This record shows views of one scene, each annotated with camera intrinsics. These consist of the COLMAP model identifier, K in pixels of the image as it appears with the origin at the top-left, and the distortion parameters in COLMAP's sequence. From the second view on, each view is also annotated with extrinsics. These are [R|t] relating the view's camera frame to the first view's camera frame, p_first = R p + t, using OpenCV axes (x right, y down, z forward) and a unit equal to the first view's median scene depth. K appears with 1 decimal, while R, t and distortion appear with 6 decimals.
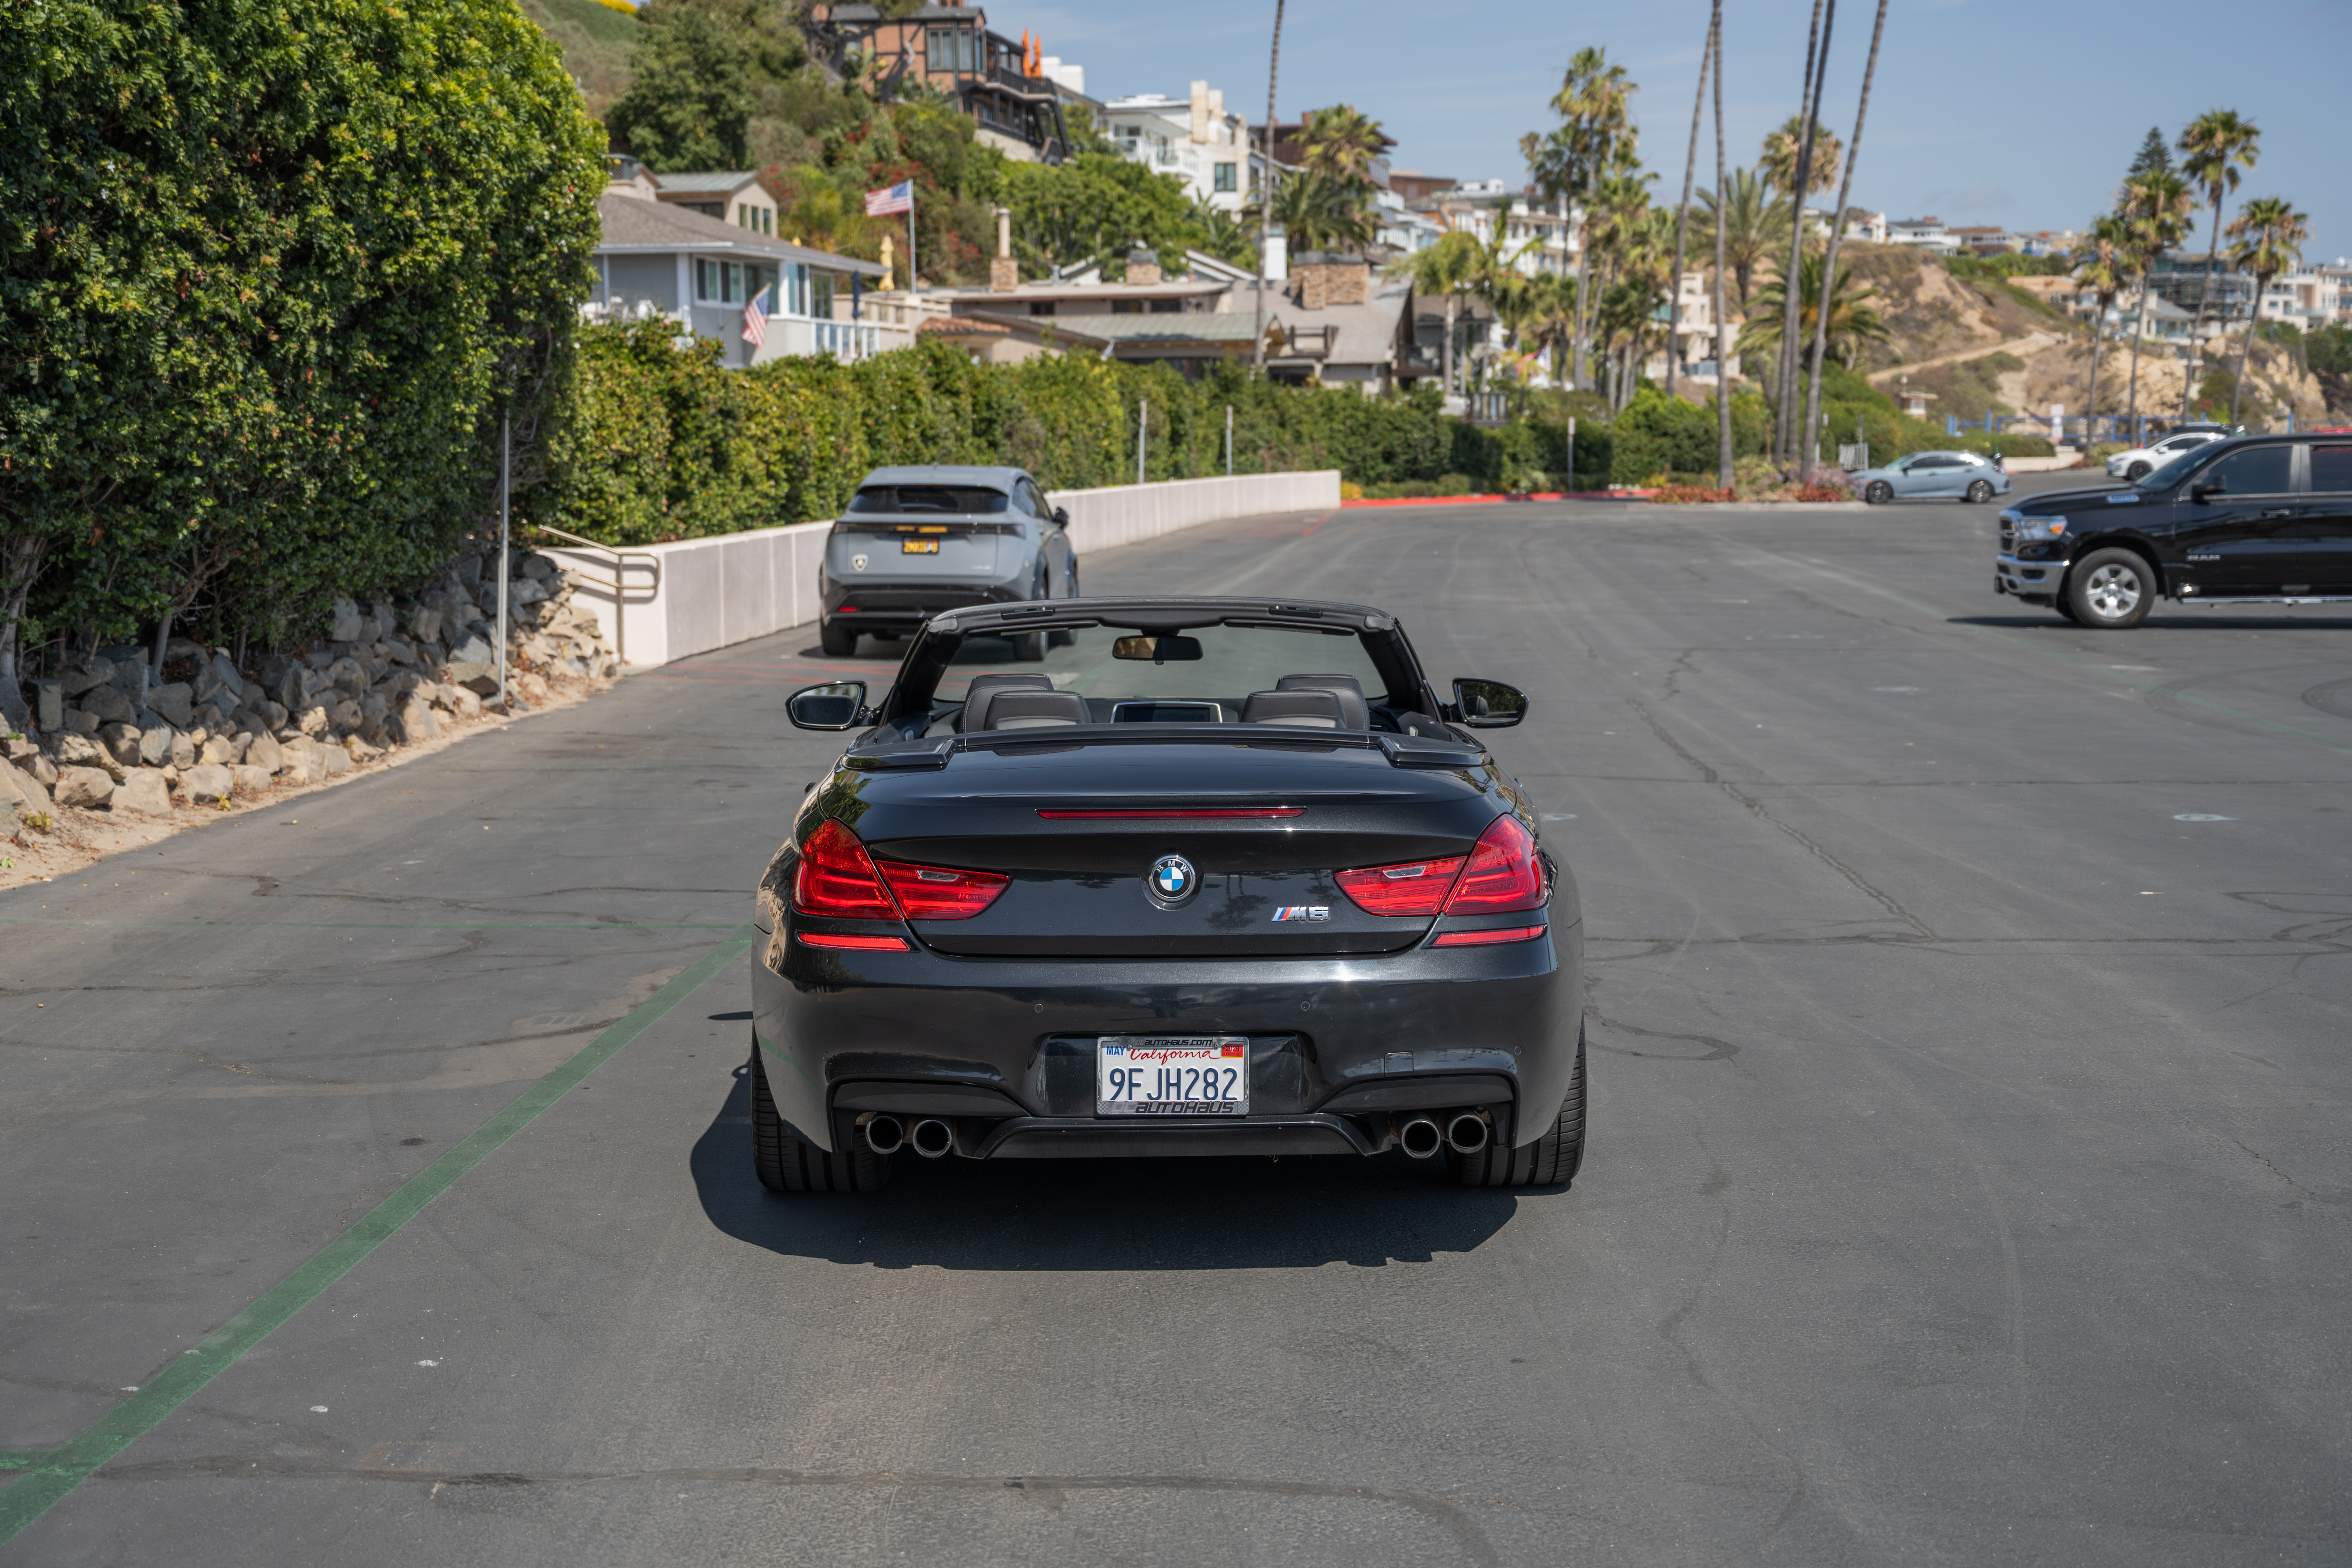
lens RADIAL K [[3487.4, 0, 1175.7], [0, 3487.4, 784.0], [0, 0, 1]] dist [0.013273, 0.000000]
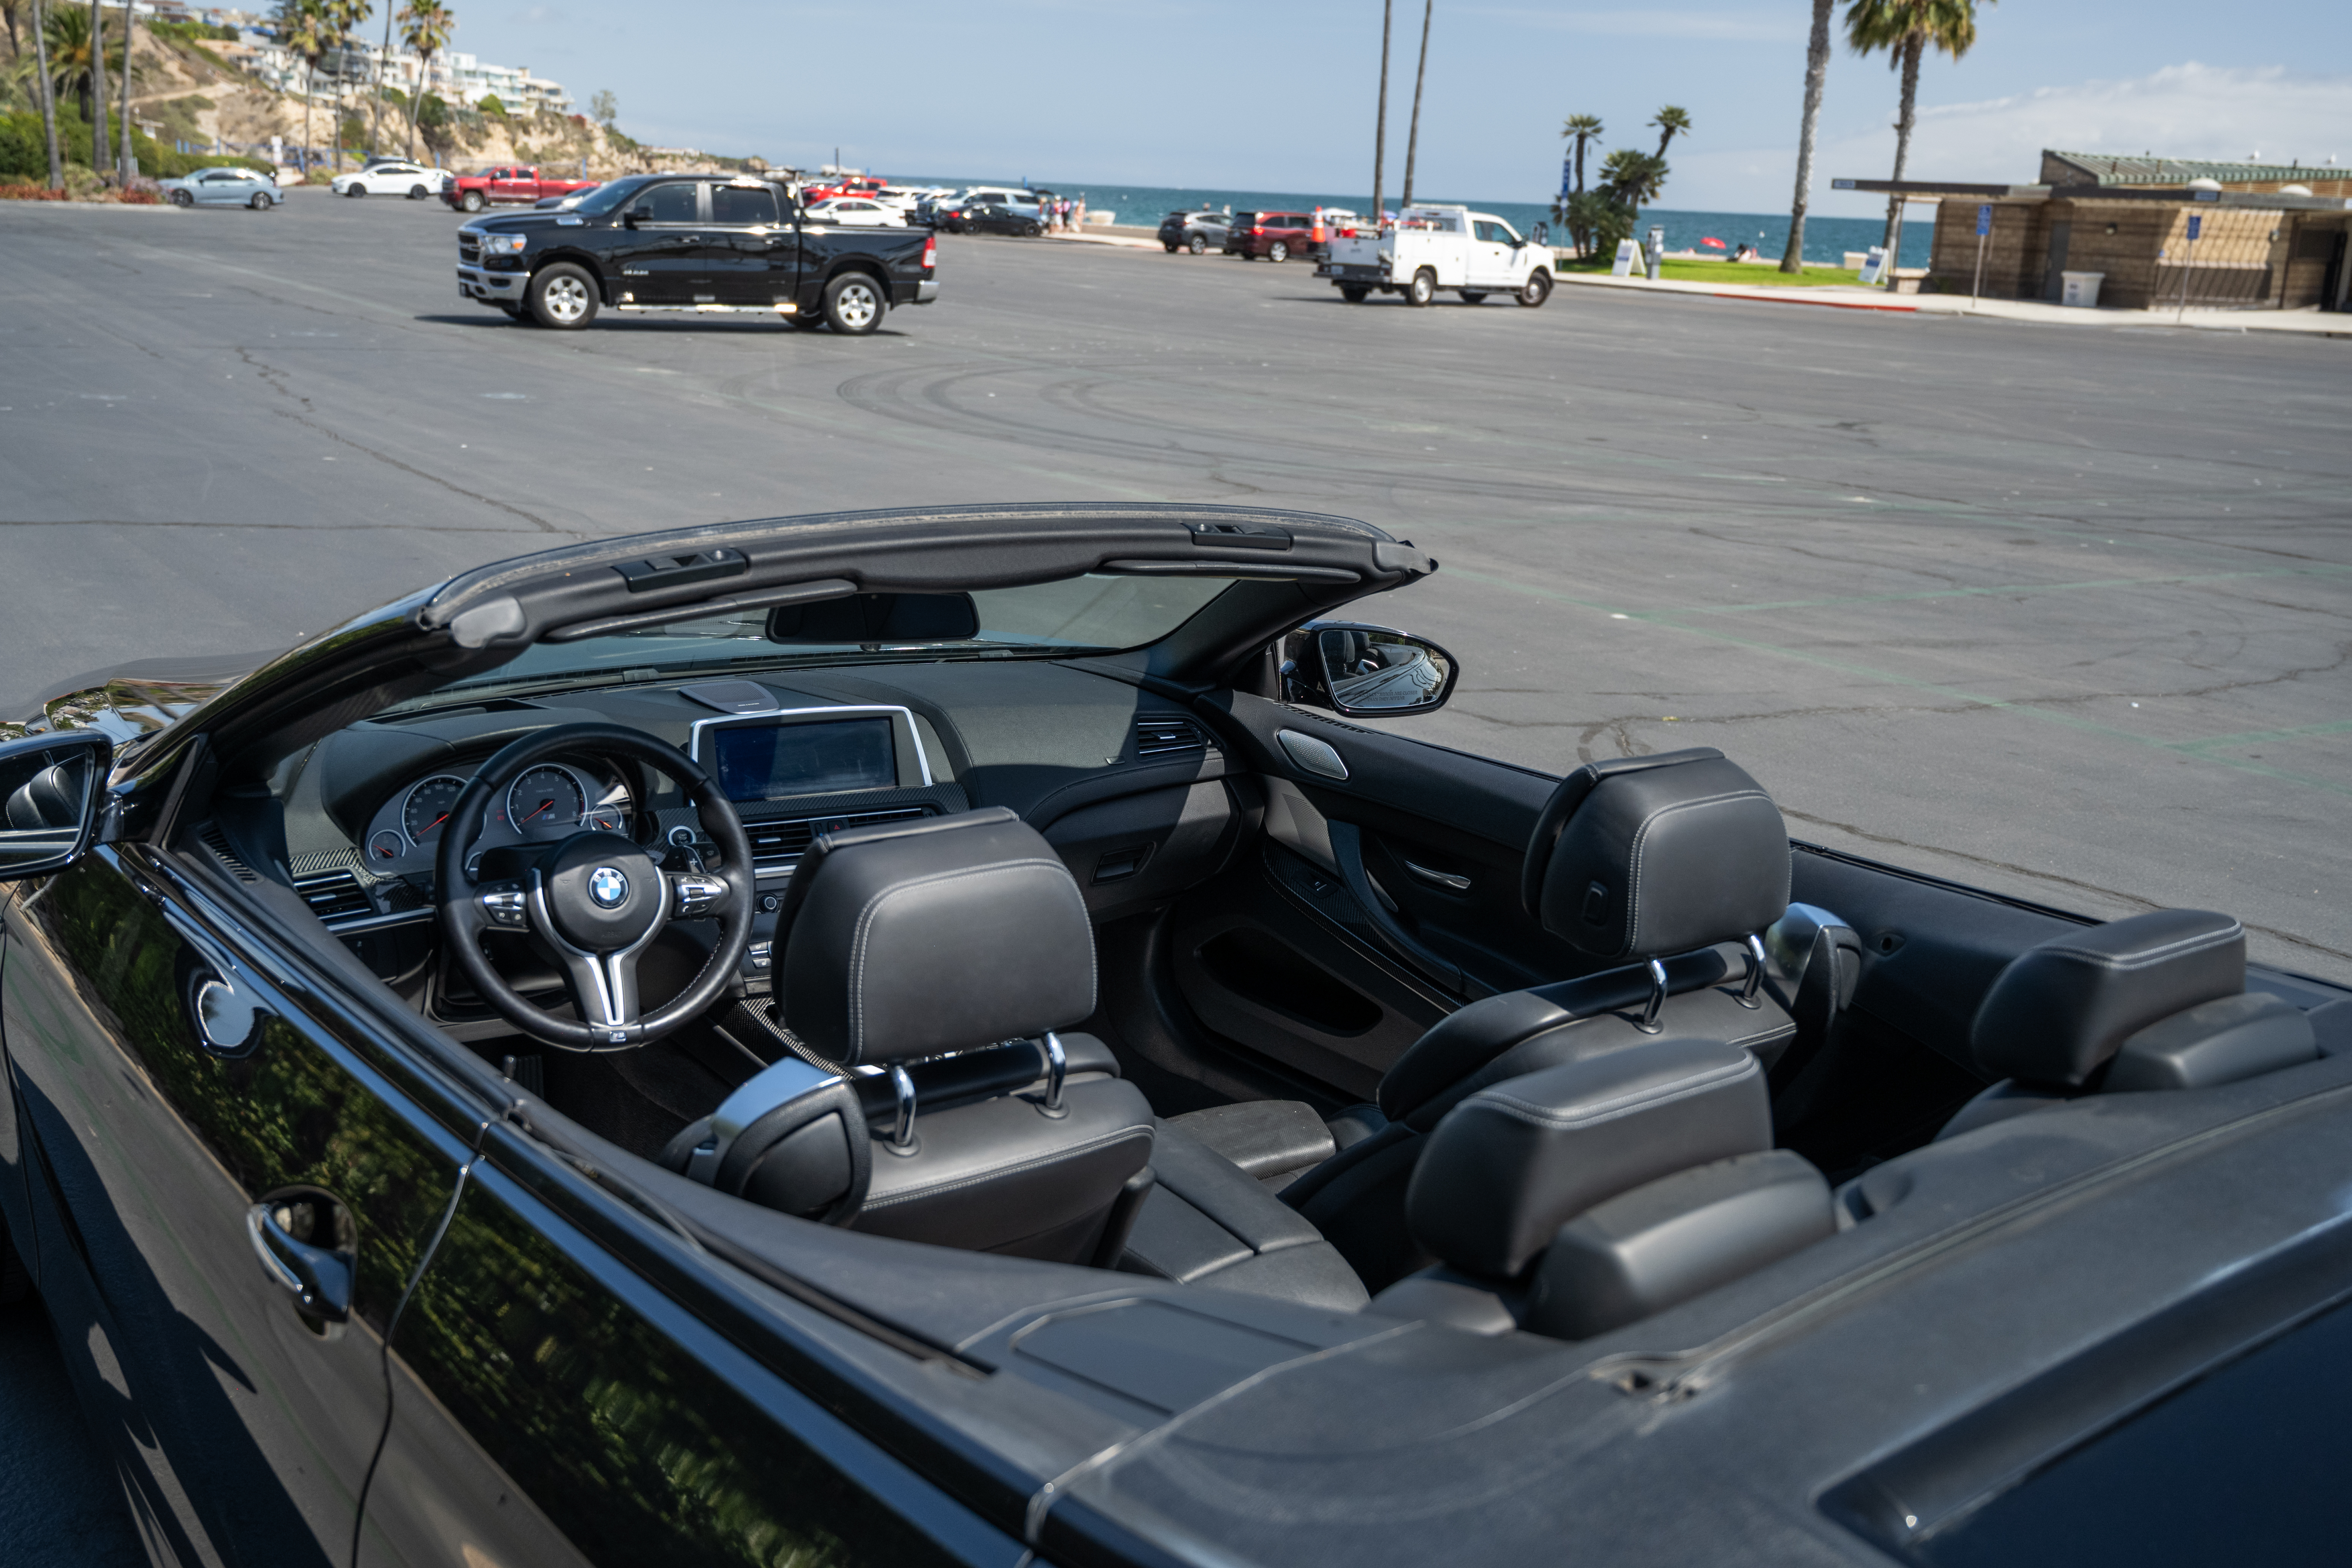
lens RADIAL K [[2231.2, 0, 1174.5], [0, 2231.2, 794.2], [0, 0, 1]] dist [-0.010214, 0.000000]
pose [[0.800795, -0.109636, 0.588818, -0.047561], [0.005778, 0.984472, 0.175447, -0.022351], [-0.598910, -0.137096, 0.788994, 0.257809]]
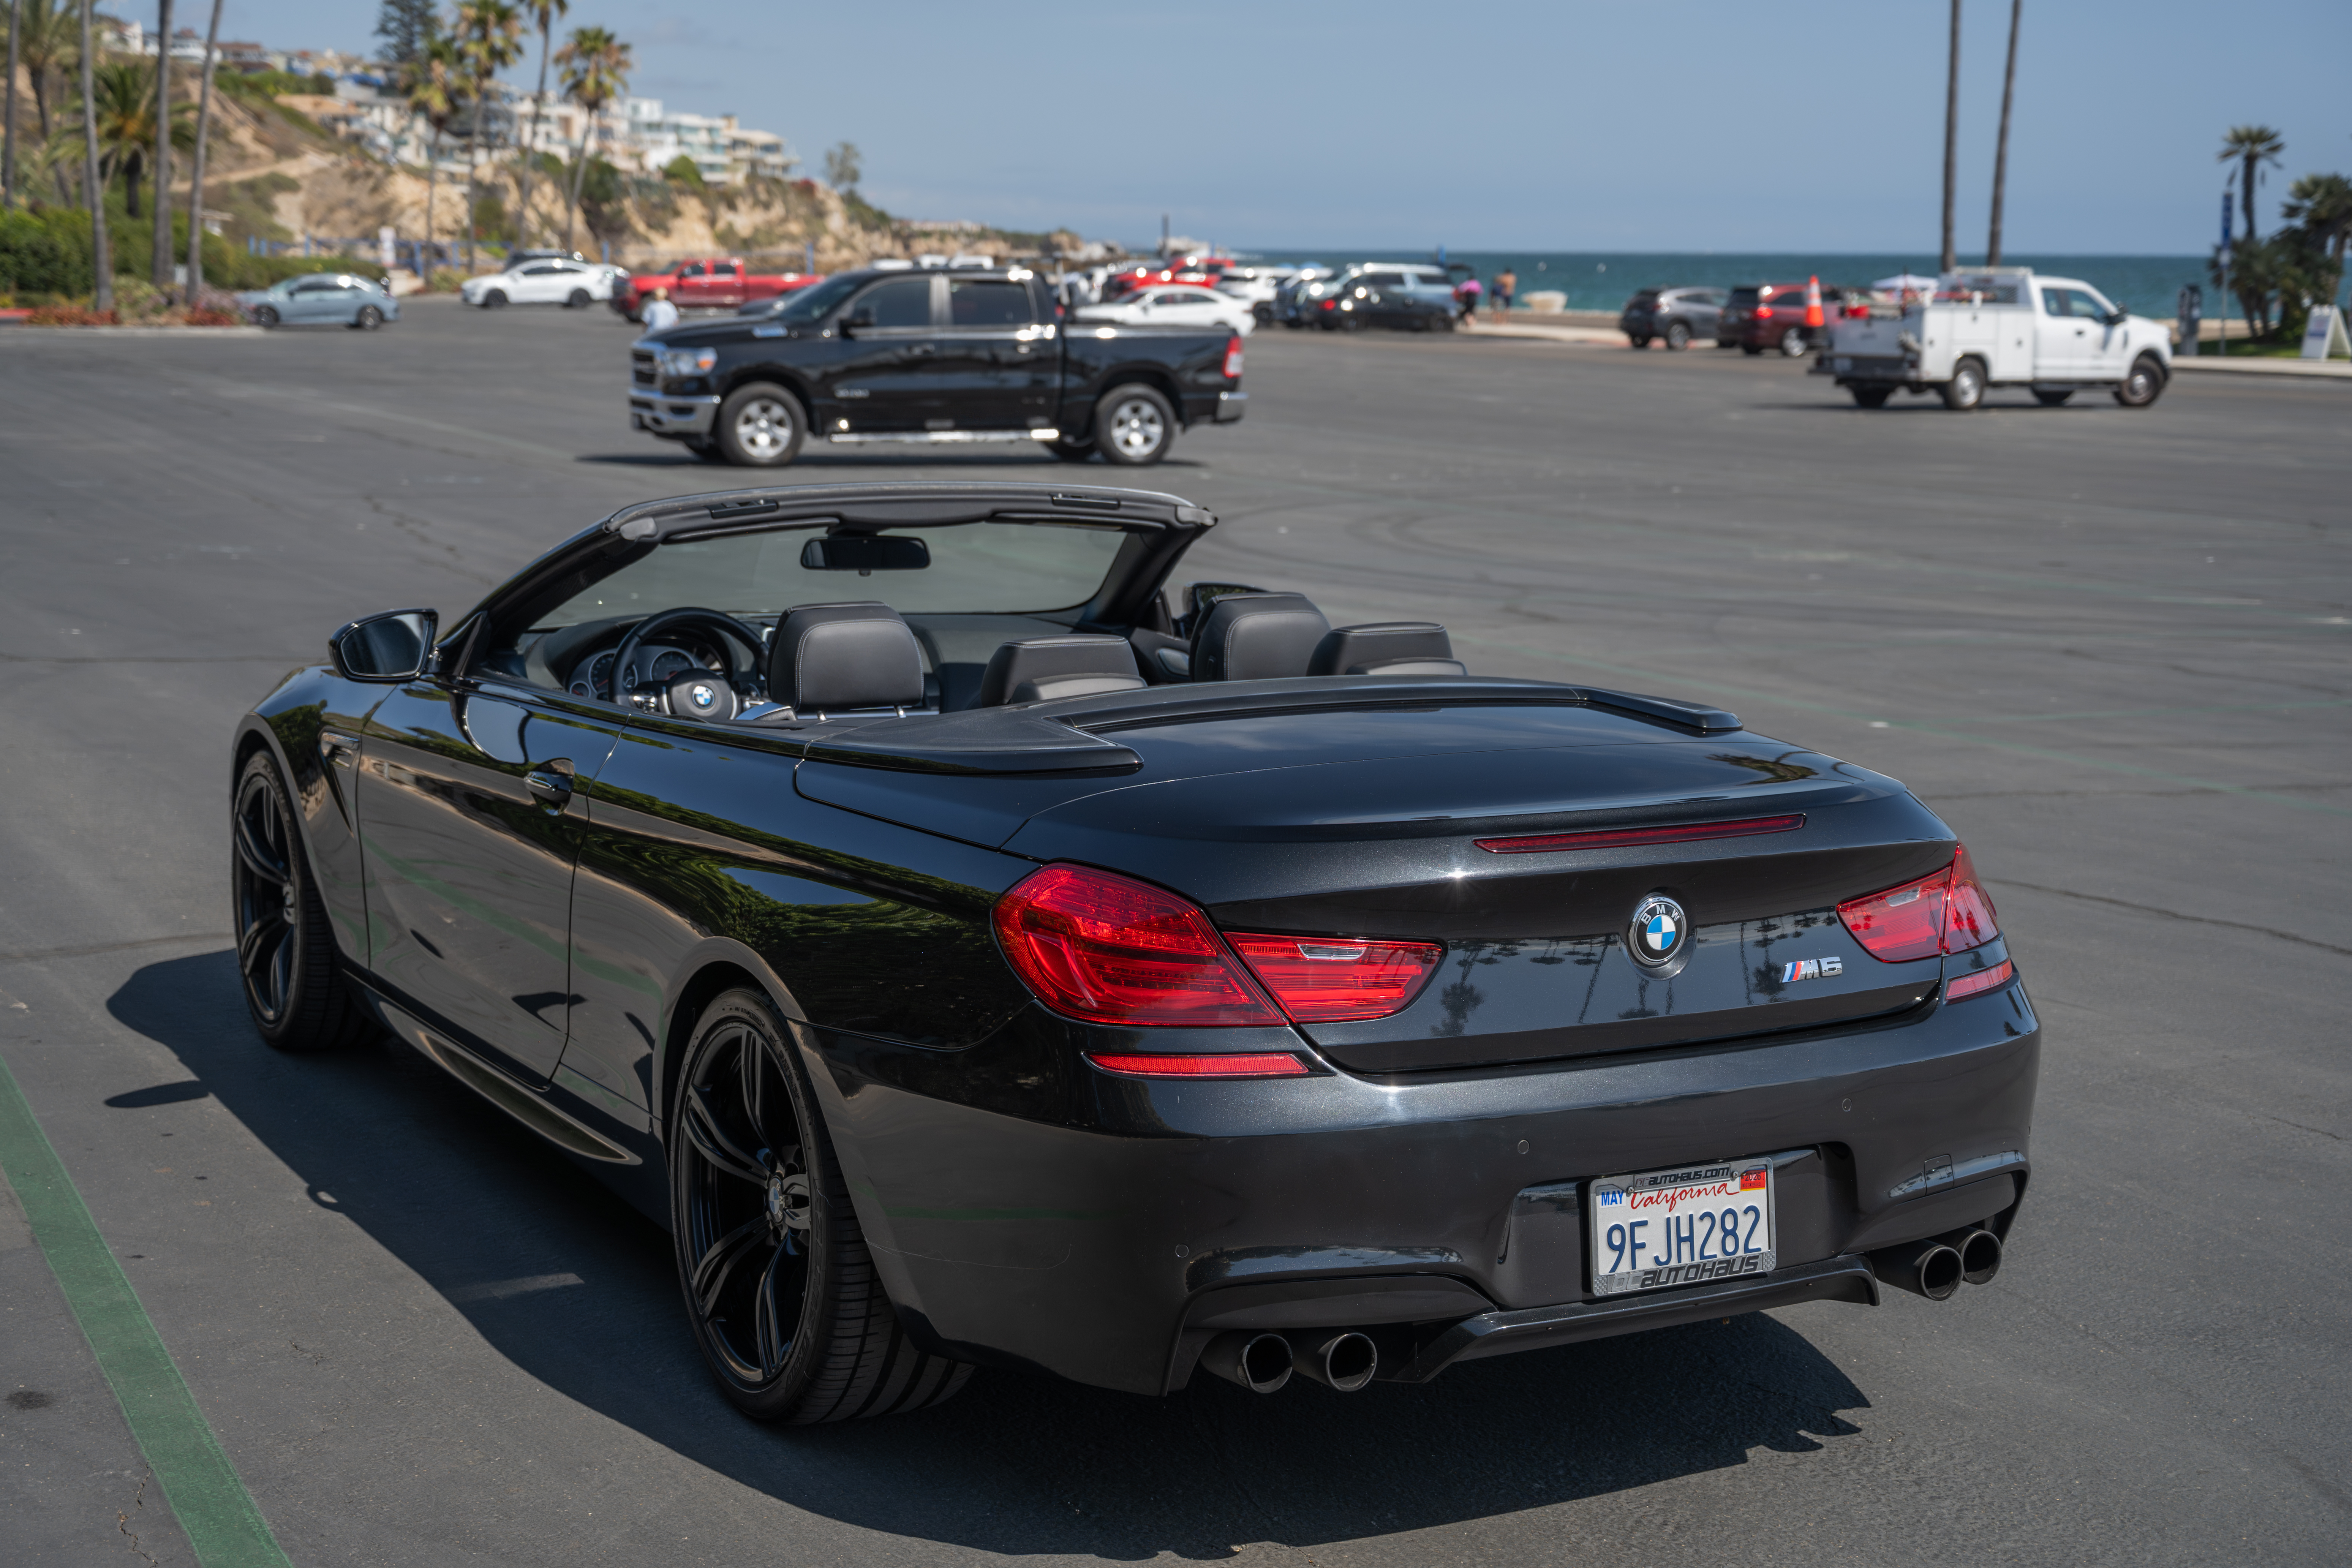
lens RADIAL K [[3487.4, 0, 1177.3], [0, 3487.4, 779.9], [0, 0, 1]] dist [0.013273, 0.000000]
pose [[0.881133, -0.051119, 0.470098, -0.098320], [0.028178, 0.998049, 0.055713, -0.010397], [-0.472029, -0.035845, 0.880854, 0.113430]]
